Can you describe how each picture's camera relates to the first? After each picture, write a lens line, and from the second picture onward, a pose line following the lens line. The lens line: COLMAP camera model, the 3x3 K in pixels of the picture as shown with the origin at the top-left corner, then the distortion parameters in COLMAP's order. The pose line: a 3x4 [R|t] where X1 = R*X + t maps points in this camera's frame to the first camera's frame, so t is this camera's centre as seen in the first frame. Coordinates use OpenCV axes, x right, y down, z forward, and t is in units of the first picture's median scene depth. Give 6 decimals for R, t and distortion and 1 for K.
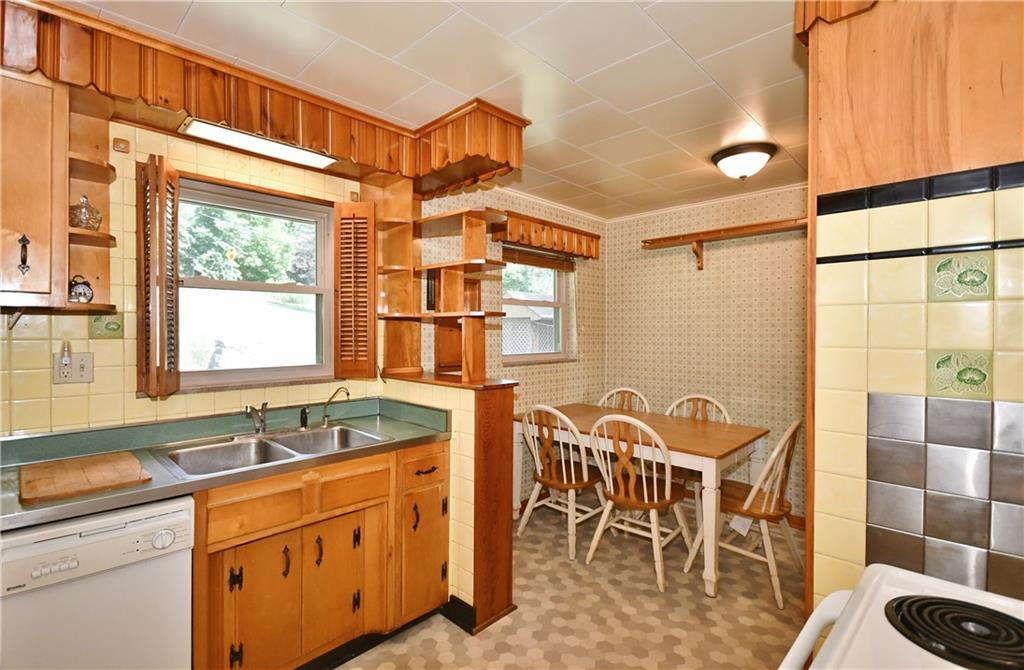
lens RADIAL K [[484.0, 0, 506.7], [0, 484.0, 332.6], [0, 0, 1]] dist [0.018581, -0.000279]
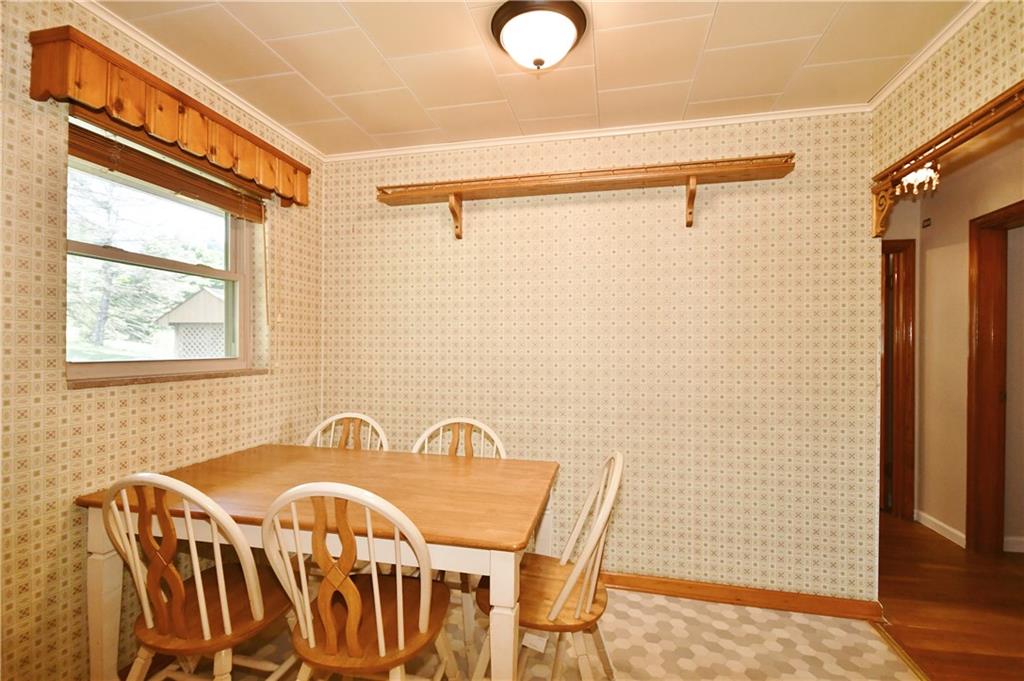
lens RADIAL K [[470.3, 0, 499.4], [0, 470.3, 344.2], [0, 0, 1]] dist [-0.013631, -0.000966]
pose [[0.866767, 0.004752, 0.498691, 0.118312], [-0.000980, 0.999969, -0.007825, 0.031691], [-0.498713, 0.006294, 0.866744, 0.408435]]
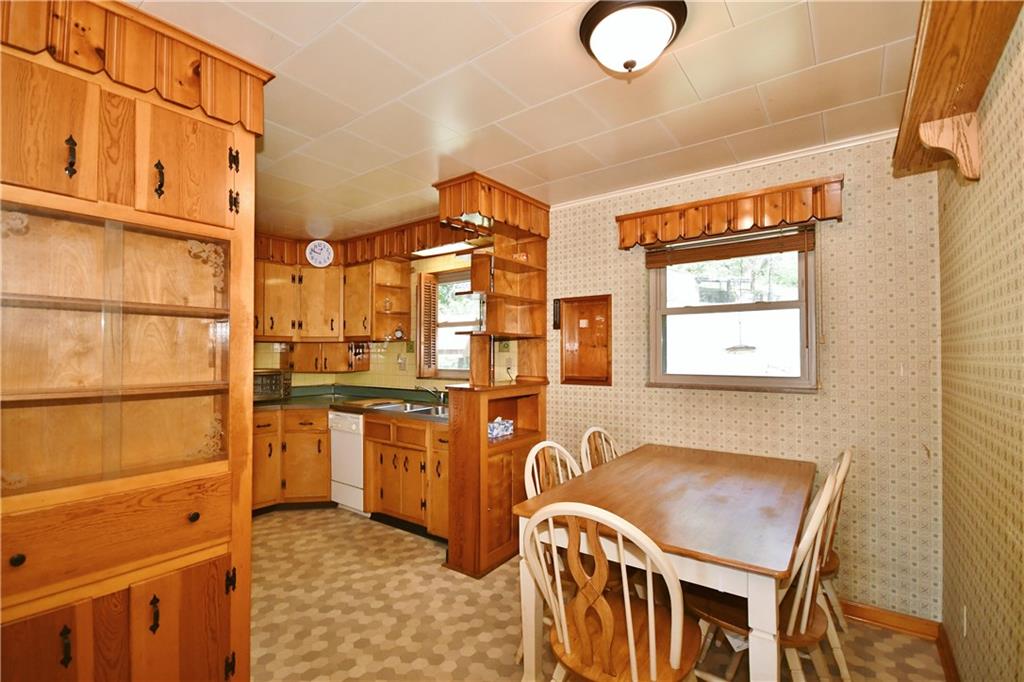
lens RADIAL K [[470.3, 0, 504.1], [0, 470.3, 341.7], [0, 0, 1]] dist [-0.013631, -0.000966]
pose [[0.112782, -0.024414, -0.993320, 0.754434], [0.001398, 0.999701, -0.024412, 0.009077], [0.993619, 0.001365, 0.112783, 0.596568]]
